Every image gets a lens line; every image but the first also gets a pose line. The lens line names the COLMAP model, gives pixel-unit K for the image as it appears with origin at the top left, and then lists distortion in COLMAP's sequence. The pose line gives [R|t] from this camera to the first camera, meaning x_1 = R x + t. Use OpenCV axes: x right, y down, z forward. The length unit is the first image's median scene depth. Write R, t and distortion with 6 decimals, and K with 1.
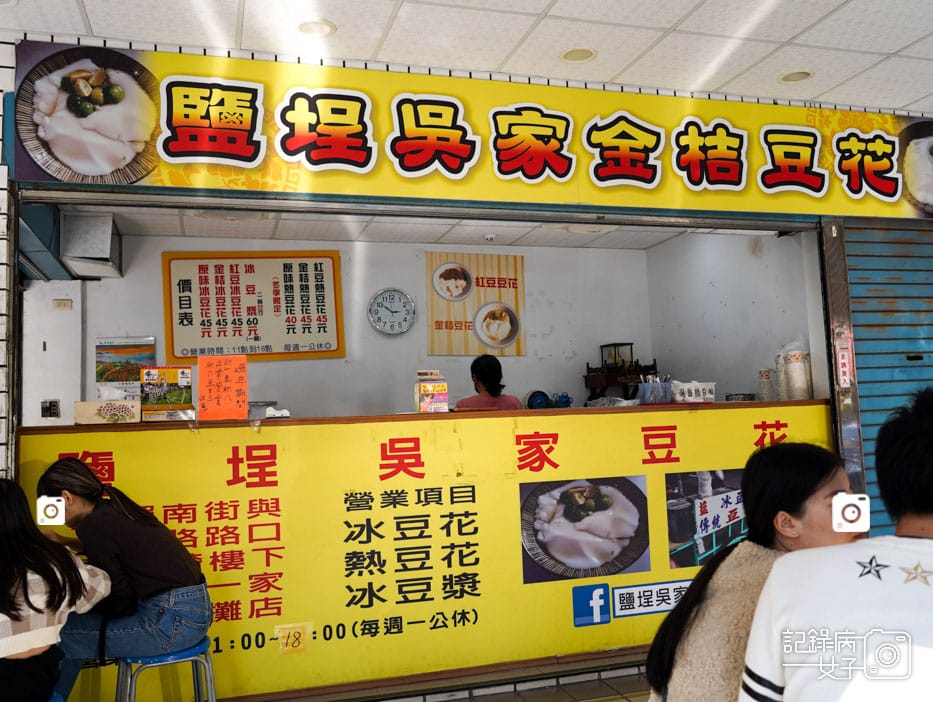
lens RADIAL K [[849.1, 0, 451.6], [0, 849.1, 354.9], [0, 0, 1]] dist [-0.011767, 0.027581]
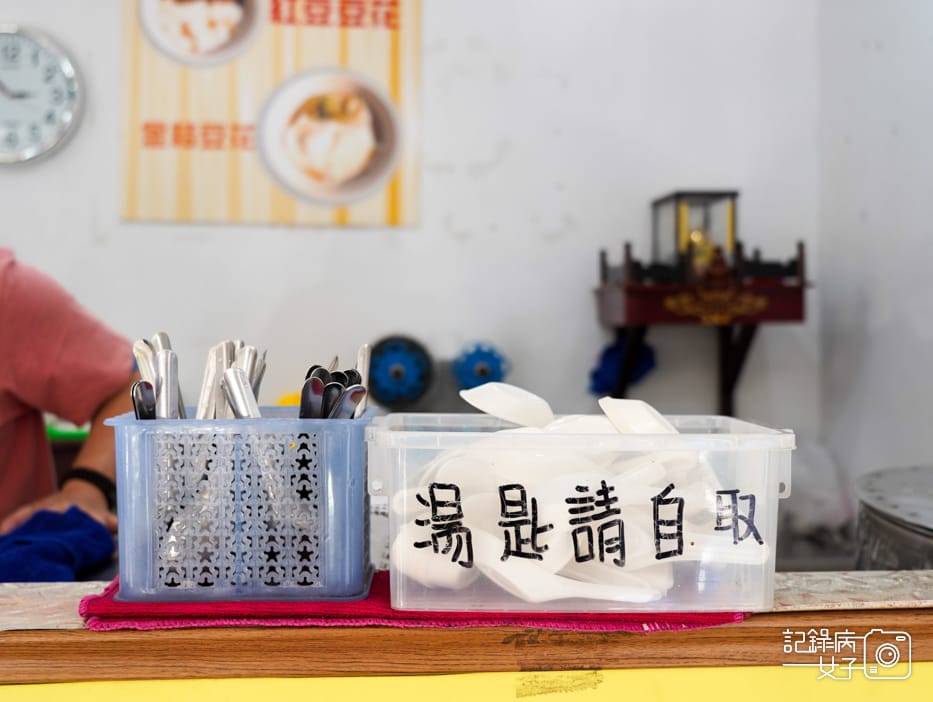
lens RADIAL K [[988.3, 0, 467.0], [0, 988.3, 352.6], [0, 0, 1]] dist [0.011166, 0.000000]
pose [[0.965643, 0.044607, -0.256015, 0.335931], [-0.015781, 0.993405, 0.113563, 0.009222], [0.259393, -0.105621, 0.959979, 0.966326]]
